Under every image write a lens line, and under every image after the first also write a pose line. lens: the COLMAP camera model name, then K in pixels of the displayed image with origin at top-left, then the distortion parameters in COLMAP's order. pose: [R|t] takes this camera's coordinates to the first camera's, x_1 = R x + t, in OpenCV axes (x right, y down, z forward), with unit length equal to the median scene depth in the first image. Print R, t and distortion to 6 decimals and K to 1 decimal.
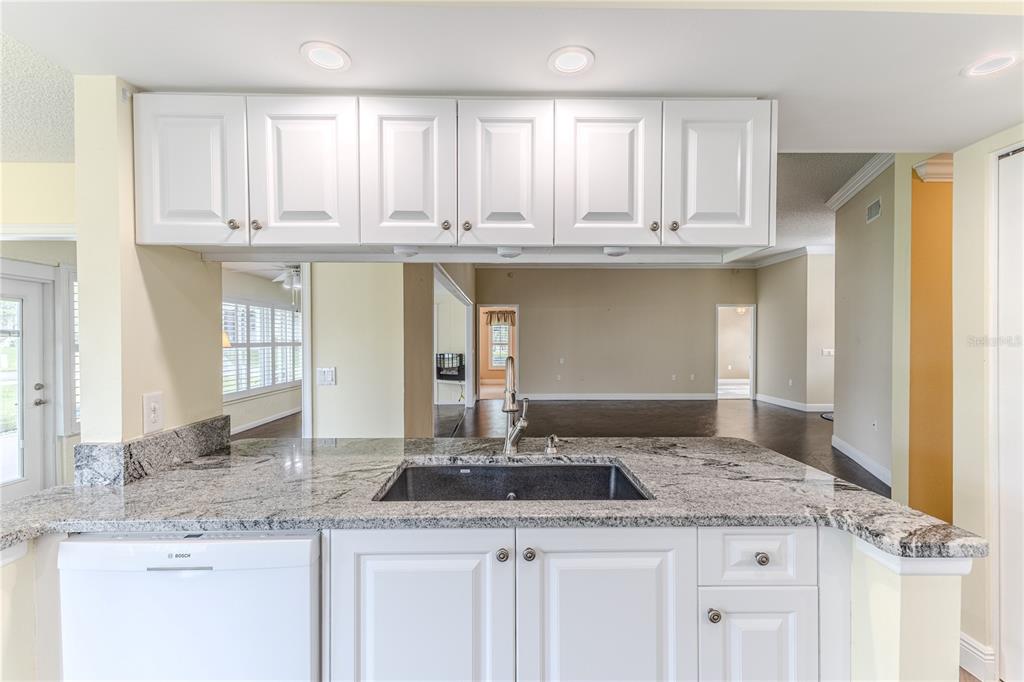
lens RADIAL K [[447.5, 0, 514.0], [0, 447.5, 345.2], [0, 0, 1]] dist [0.003019, 0.000171]
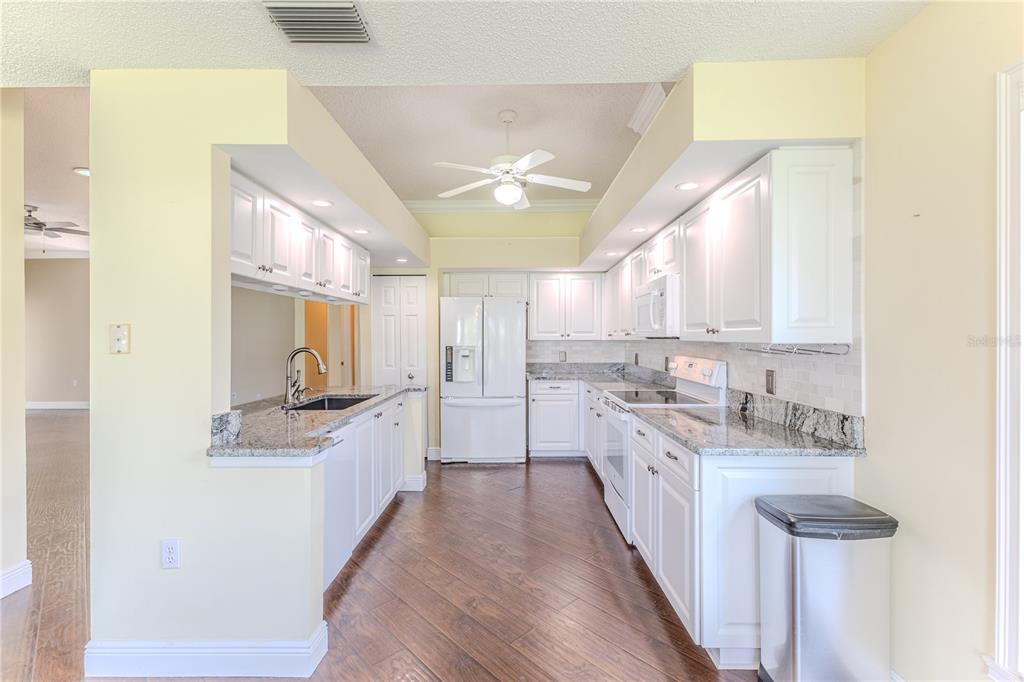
lens RADIAL K [[447.5, 0, 514.0], [0, 447.5, 345.2], [0, 0, 1]] dist [0.003019, 0.000171]
pose [[0.020520, -0.013731, 0.999695, -2.111192], [0.014164, 0.999809, 0.013442, 0.002470], [-0.999689, 0.013884, 0.020710, 0.063245]]
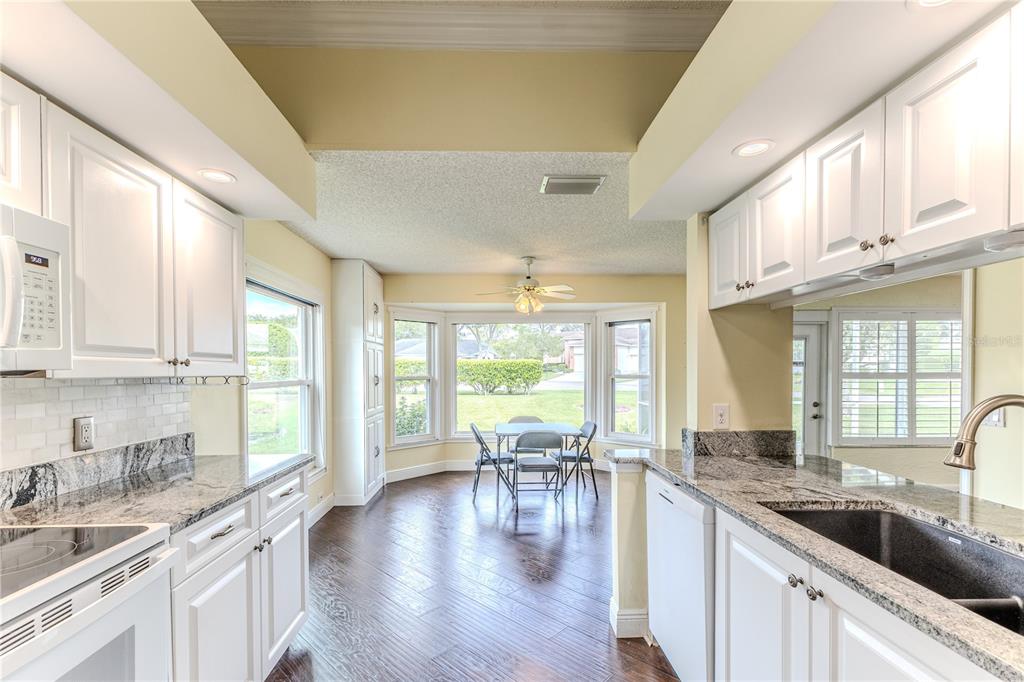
lens RADIAL K [[452.9, 0, 499.6], [0, 452.9, 376.2], [0, 0, 1]] dist [0.000531, -0.000174]
pose [[0.003503, 0.016658, -0.999855, 0.768518], [-0.009600, 0.999816, 0.016623, -0.007757], [0.999948, 0.009540, 0.003662, 0.244476]]
